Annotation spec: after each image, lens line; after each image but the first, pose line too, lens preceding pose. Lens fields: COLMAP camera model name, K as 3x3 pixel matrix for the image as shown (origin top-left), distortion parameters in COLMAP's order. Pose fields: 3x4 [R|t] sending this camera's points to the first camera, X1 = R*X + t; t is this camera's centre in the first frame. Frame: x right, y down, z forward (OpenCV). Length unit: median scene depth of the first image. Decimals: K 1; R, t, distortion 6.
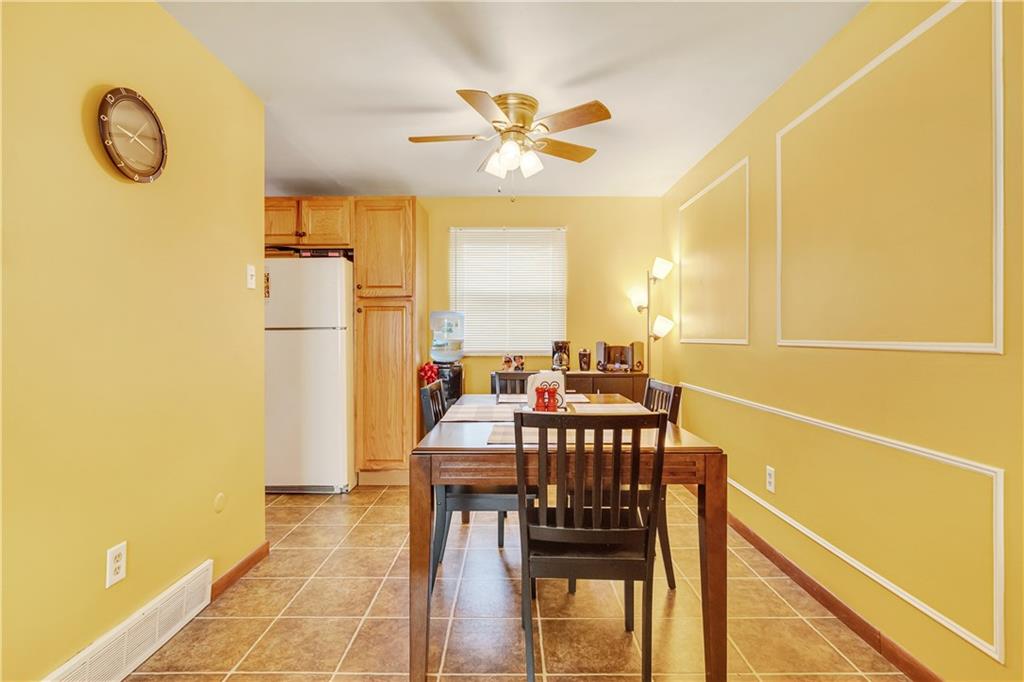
lens RADIAL K [[518.1, 0, 501.9], [0, 518.1, 333.4], [0, 0, 1]] dist [-0.001292, 0.001080]
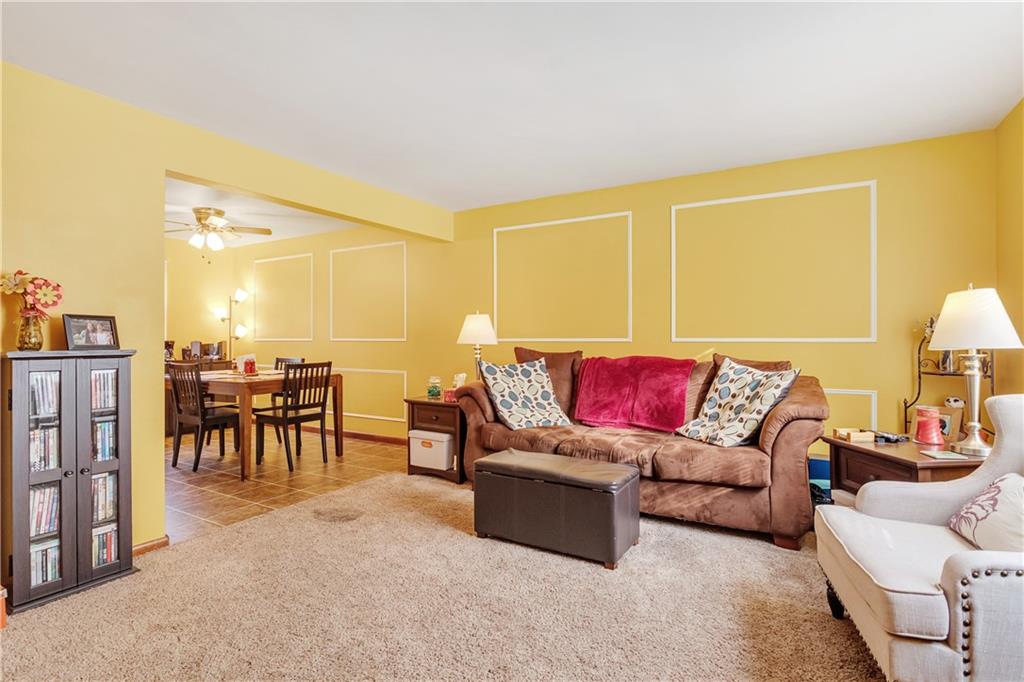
lens RADIAL K [[508.8, 0, 505.4], [0, 508.8, 333.8], [0, 0, 1]] dist [-0.021763, 0.010152]
pose [[0.500288, 0.002263, 0.865856, -0.676249], [-0.000799, 0.999997, -0.002152, -0.002223], [-0.865859, 0.000385, 0.500289, -0.533838]]
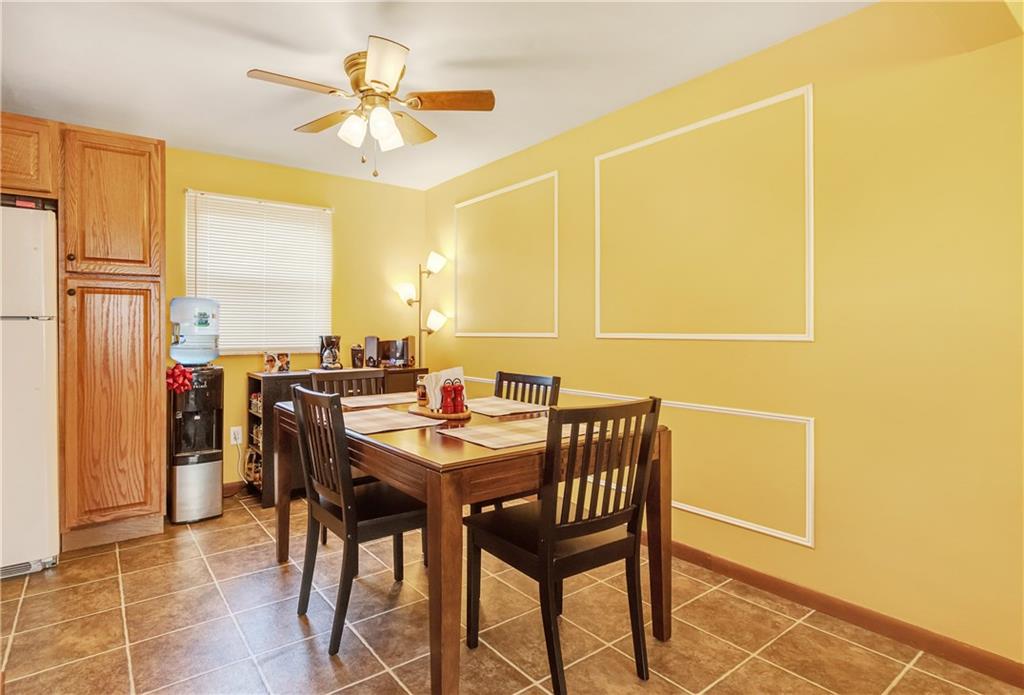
lens RADIAL K [[540.8, 0, 478.9], [0, 540.8, 325.2], [0, 0, 1]] dist [-0.004311, 0.000976]
pose [[0.800691, 0.004915, 0.599058, -0.261396], [-0.001987, 0.999983, -0.005549, 0.001473], [-0.599074, 0.003252, 0.800687, 0.114366]]
